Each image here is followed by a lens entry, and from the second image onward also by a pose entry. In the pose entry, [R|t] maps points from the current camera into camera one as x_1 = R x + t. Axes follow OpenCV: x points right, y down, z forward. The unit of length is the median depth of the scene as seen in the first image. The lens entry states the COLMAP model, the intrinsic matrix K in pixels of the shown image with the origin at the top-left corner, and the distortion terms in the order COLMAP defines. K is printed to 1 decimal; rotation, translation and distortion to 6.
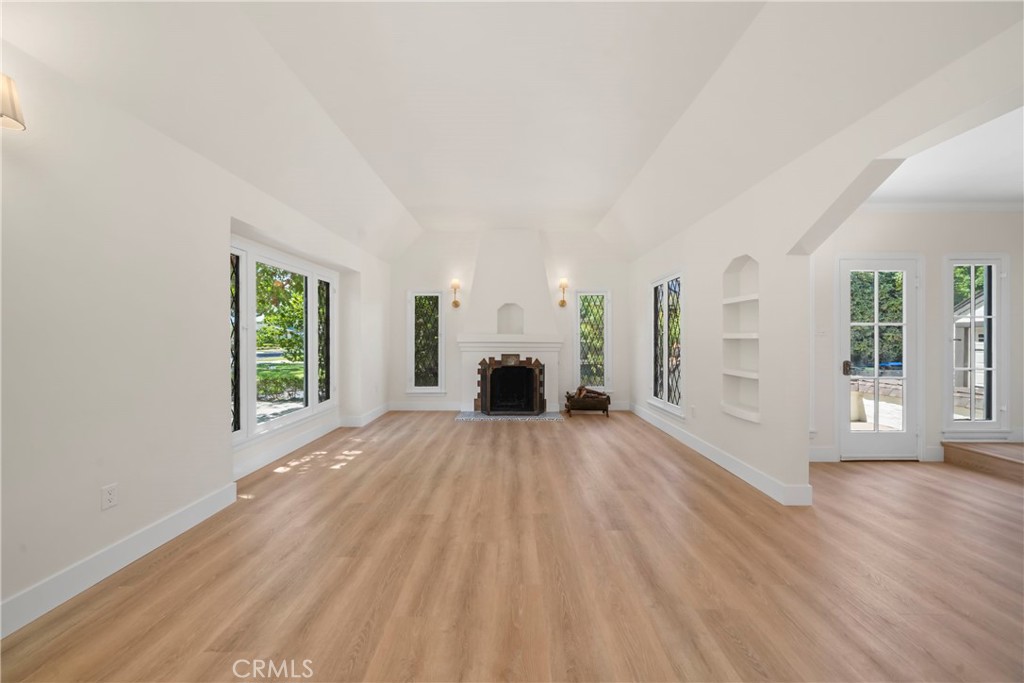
lens RADIAL K [[353.0, 0, 514.2], [0, 353.0, 341.3], [0, 0, 1]] dist [0.000691, 0.000003]
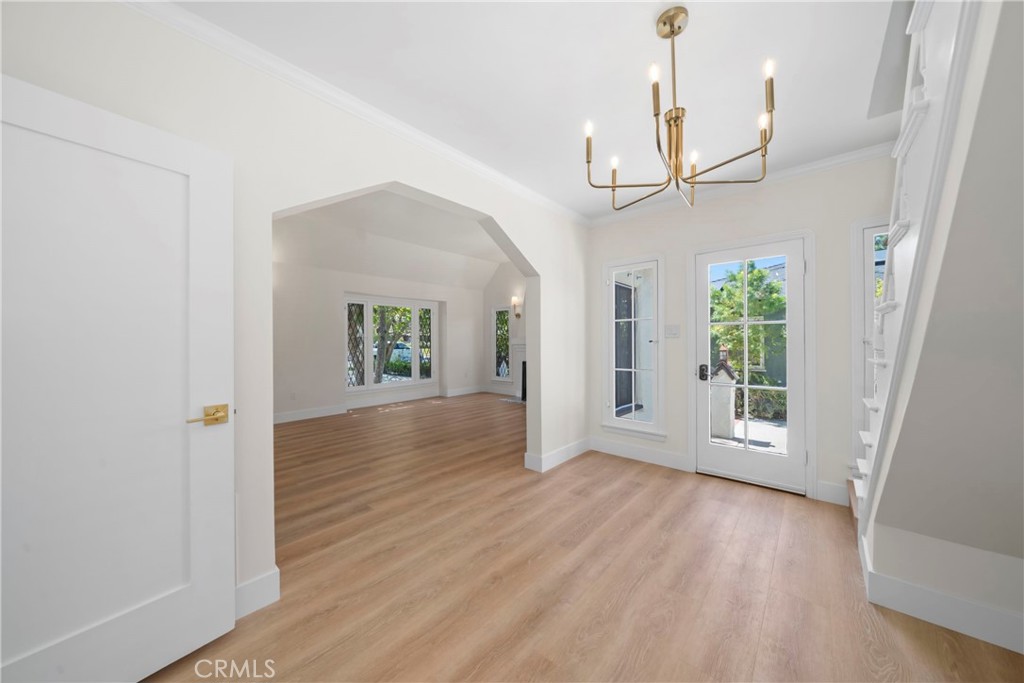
lens RADIAL K [[353.0, 0, 511.0], [0, 353.0, 342.7], [0, 0, 1]] dist [0.000691, 0.000003]
pose [[0.737775, -0.008155, -0.674998, 1.073225], [0.006921, 0.999966, -0.004516, -0.001175], [0.675011, -0.001340, 0.737806, -0.012726]]
